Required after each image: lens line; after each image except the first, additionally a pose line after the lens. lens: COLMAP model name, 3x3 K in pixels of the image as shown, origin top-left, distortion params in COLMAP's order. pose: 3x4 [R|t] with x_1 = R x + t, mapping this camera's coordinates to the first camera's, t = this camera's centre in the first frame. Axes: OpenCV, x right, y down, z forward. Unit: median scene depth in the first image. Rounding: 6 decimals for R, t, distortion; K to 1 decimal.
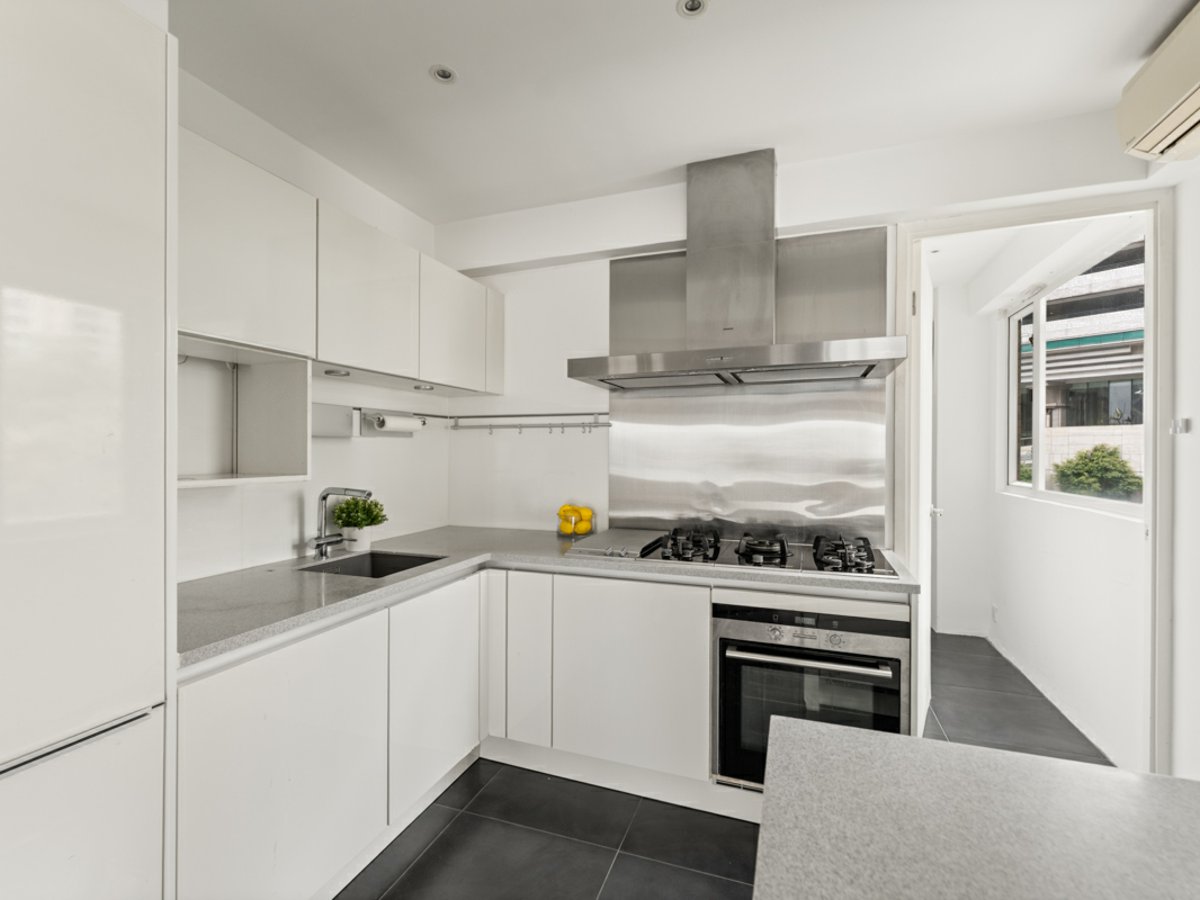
lens RADIAL K [[543.6, 0, 601.4], [0, 543.6, 453.3], [0, 0, 1]] dist [0.000189, 0.000216]
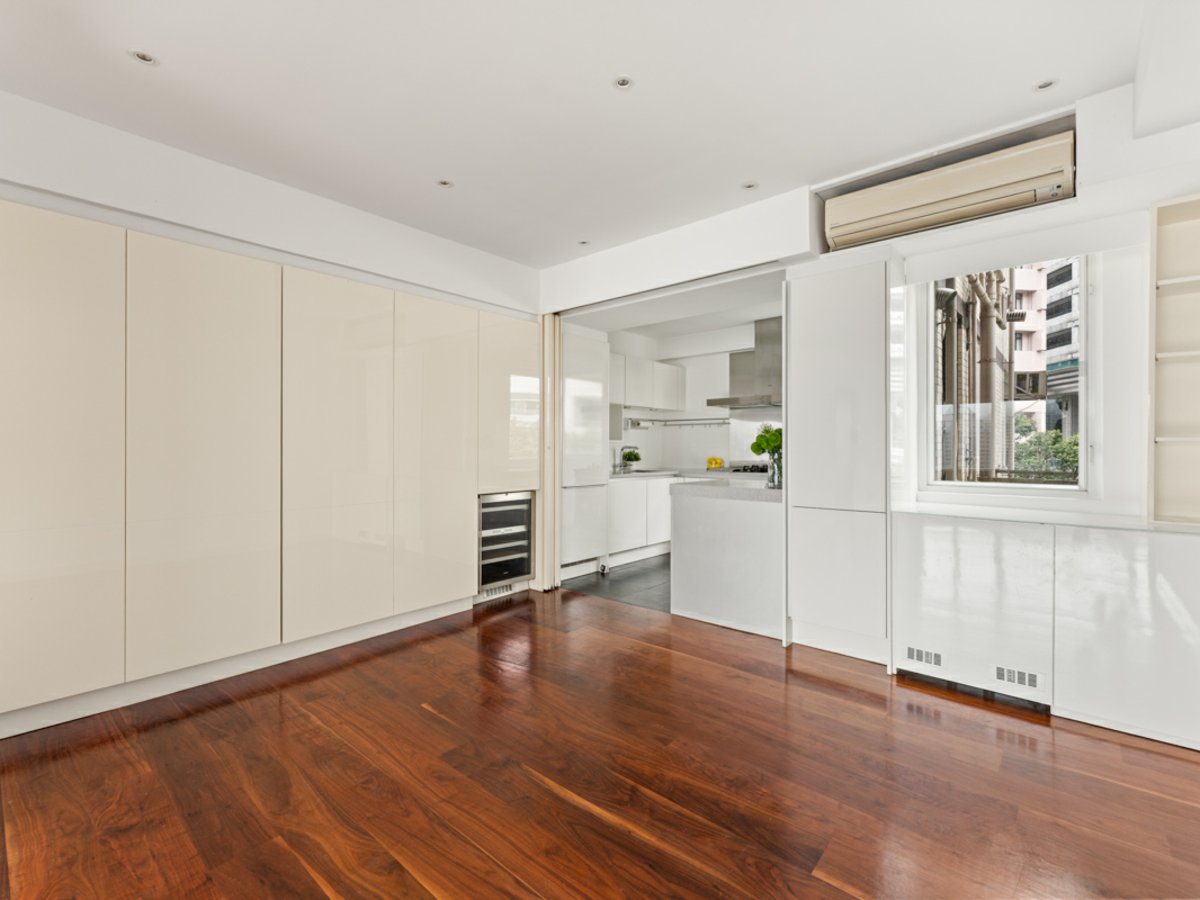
lens RADIAL K [[547.3, 0, 598.7], [0, 547.3, 446.0], [0, 0, 1]] dist [-0.002679, -0.000595]
pose [[0.929804, -0.000426, -0.368055, 0.380616], [-0.001788, 0.999982, -0.005674, 0.063766], [0.368050, 0.005934, 0.929787, -1.487197]]
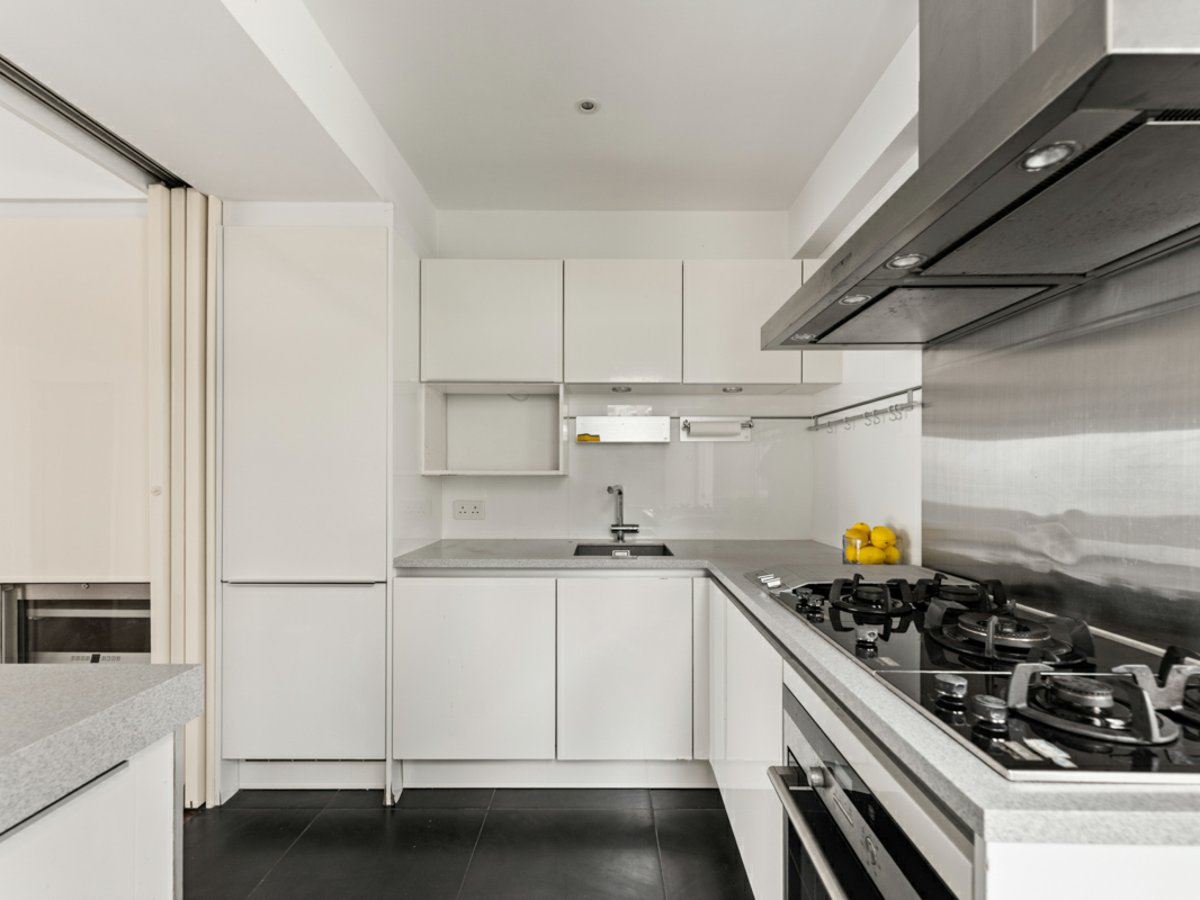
lens RADIAL K [[556.1, 0, 605.1], [0, 556.1, 472.1], [0, 0, 1]] dist [0.000110, 0.000003]
pose [[0.330195, -0.006668, -0.943889, 0.535096], [-0.004246, 0.999954, -0.008550, 0.037130], [0.943903, 0.006830, 0.330152, 0.452495]]
